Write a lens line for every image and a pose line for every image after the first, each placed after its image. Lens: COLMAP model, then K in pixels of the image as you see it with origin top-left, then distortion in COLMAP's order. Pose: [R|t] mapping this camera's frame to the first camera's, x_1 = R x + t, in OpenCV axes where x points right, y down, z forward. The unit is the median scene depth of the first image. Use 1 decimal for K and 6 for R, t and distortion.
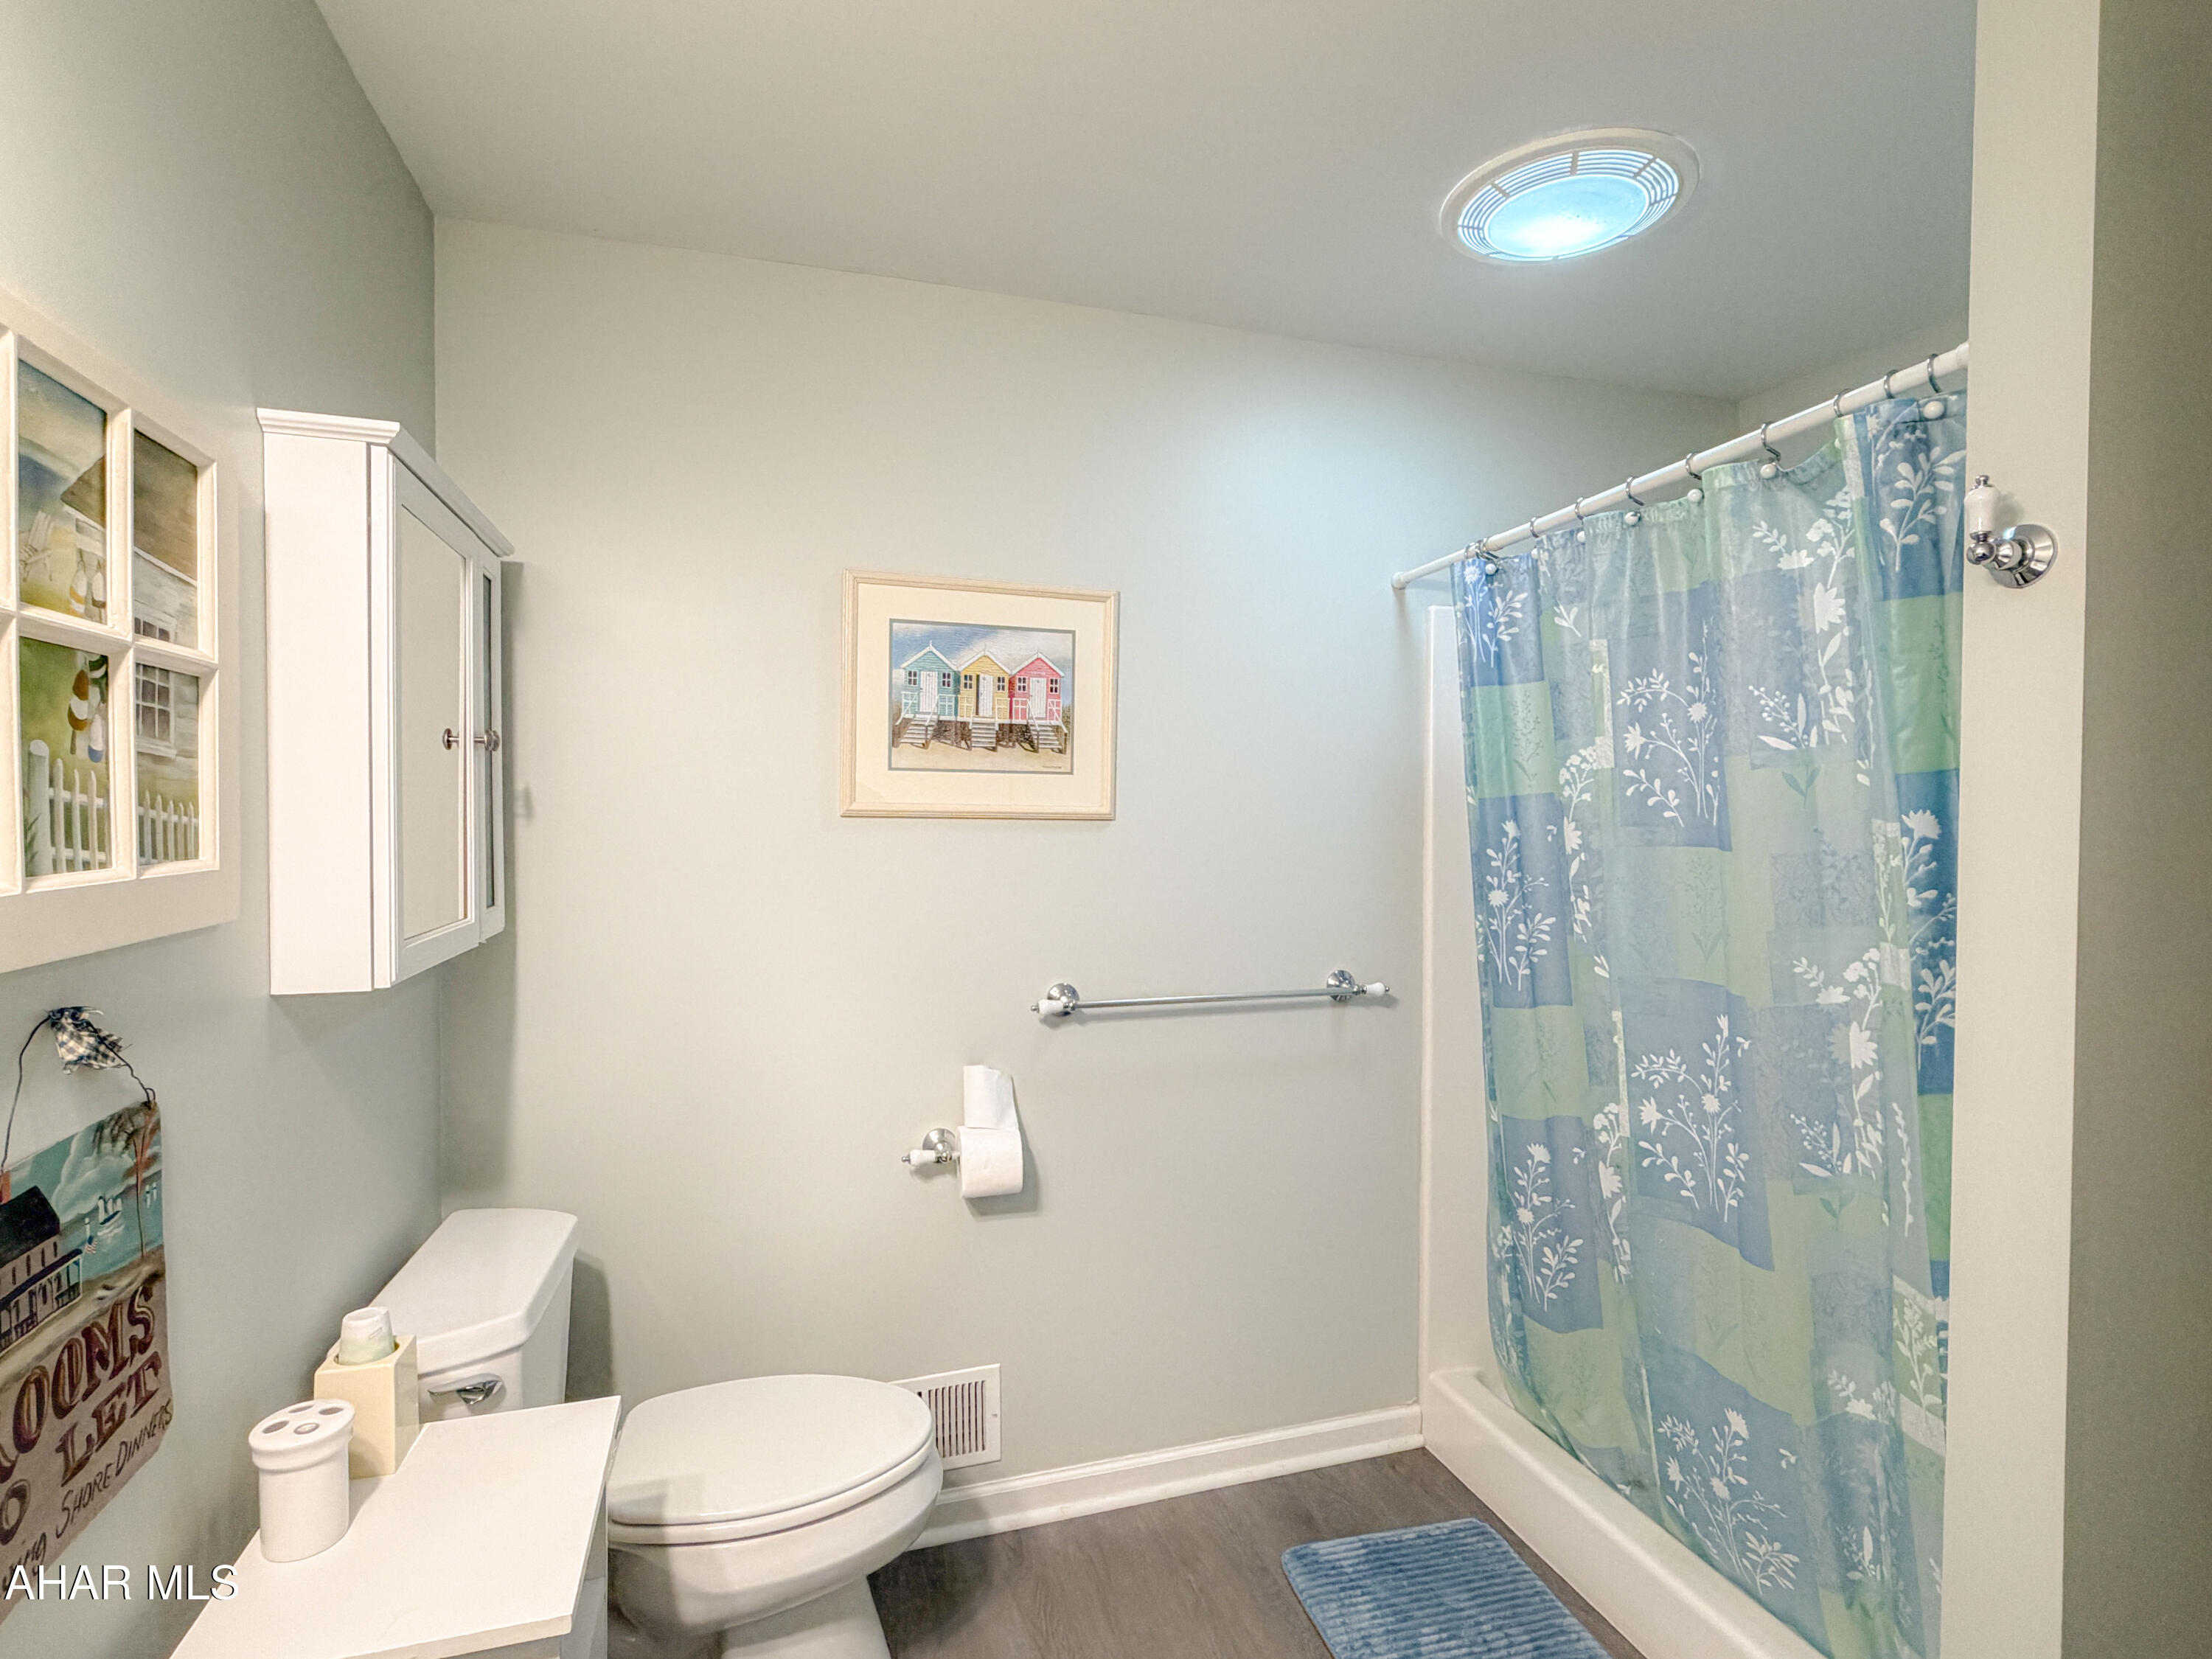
lens RADIAL K [[1099.4, 0, 1104.5], [0, 1099.4, 826.1], [0, 0, 1]] dist [0.000060, 0.000432]
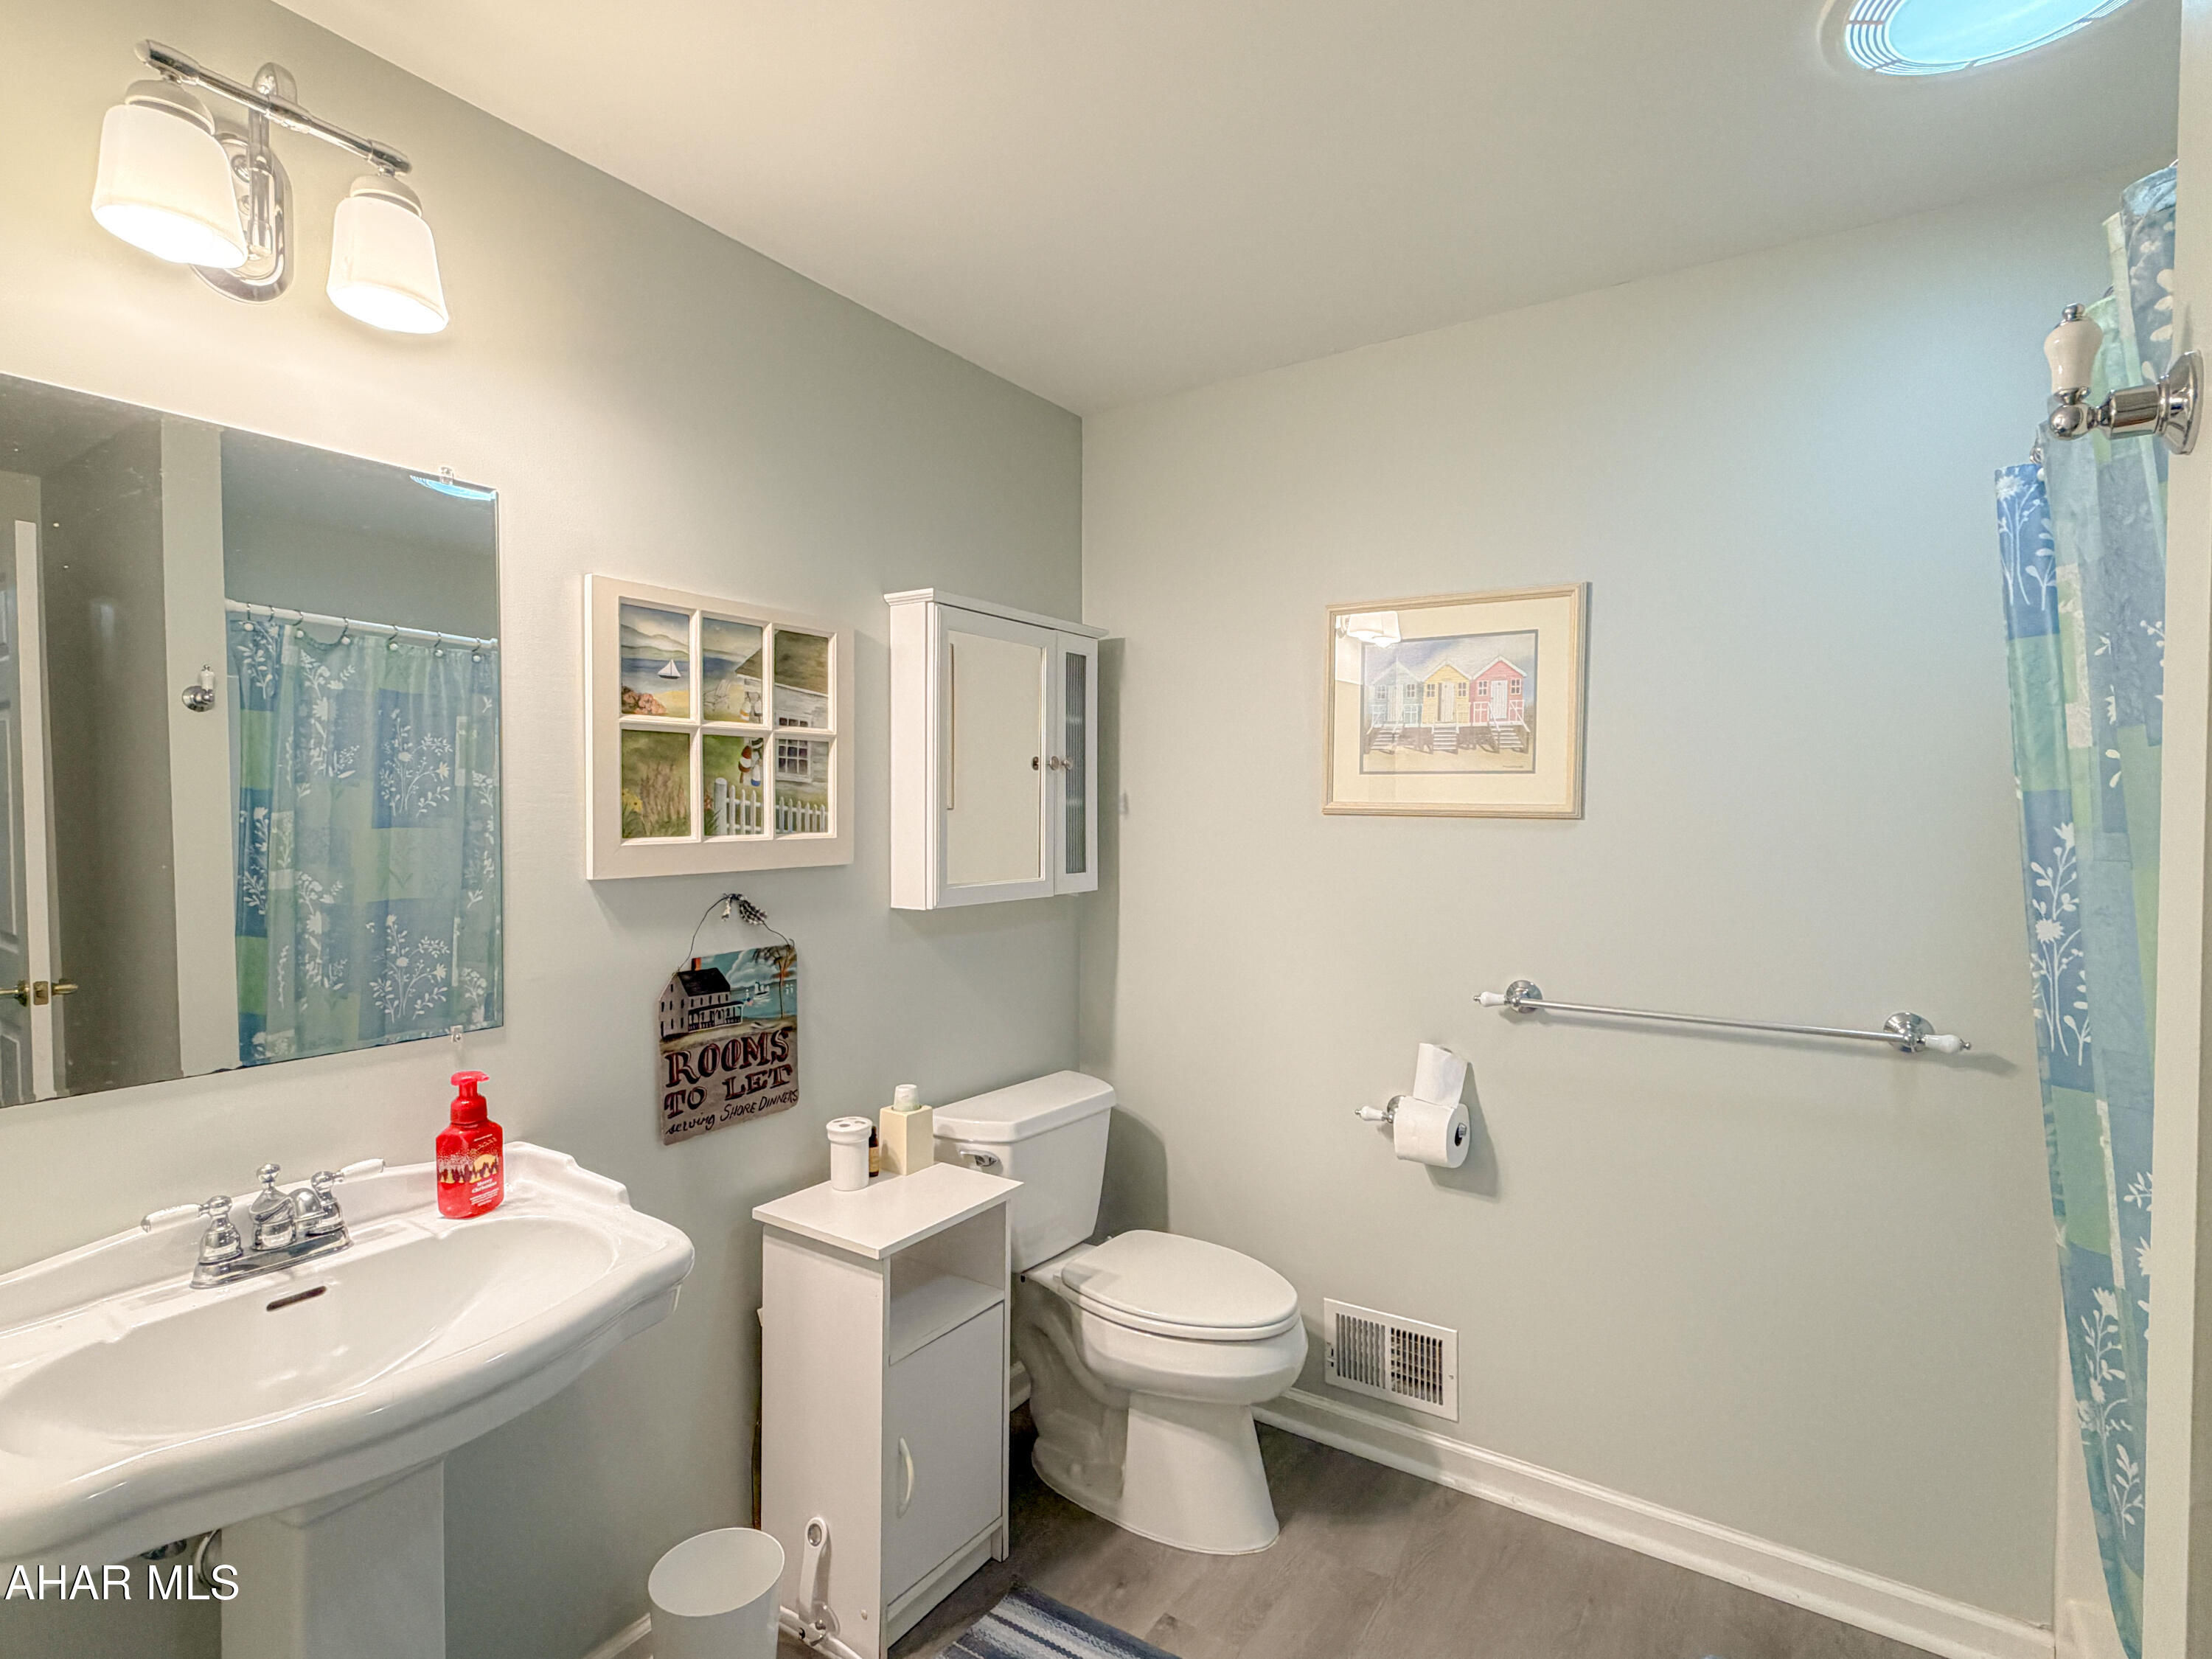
lens RADIAL K [[1099.4, 0, 1099.8], [0, 1099.4, 825.2], [0, 0, 1]] dist [0.000060, 0.000432]
pose [[0.621124, 0.011253, -0.783632, 1.148208], [-0.012564, 0.999911, 0.004401, 0.002100], [0.783612, 0.007113, 0.621210, 0.150892]]
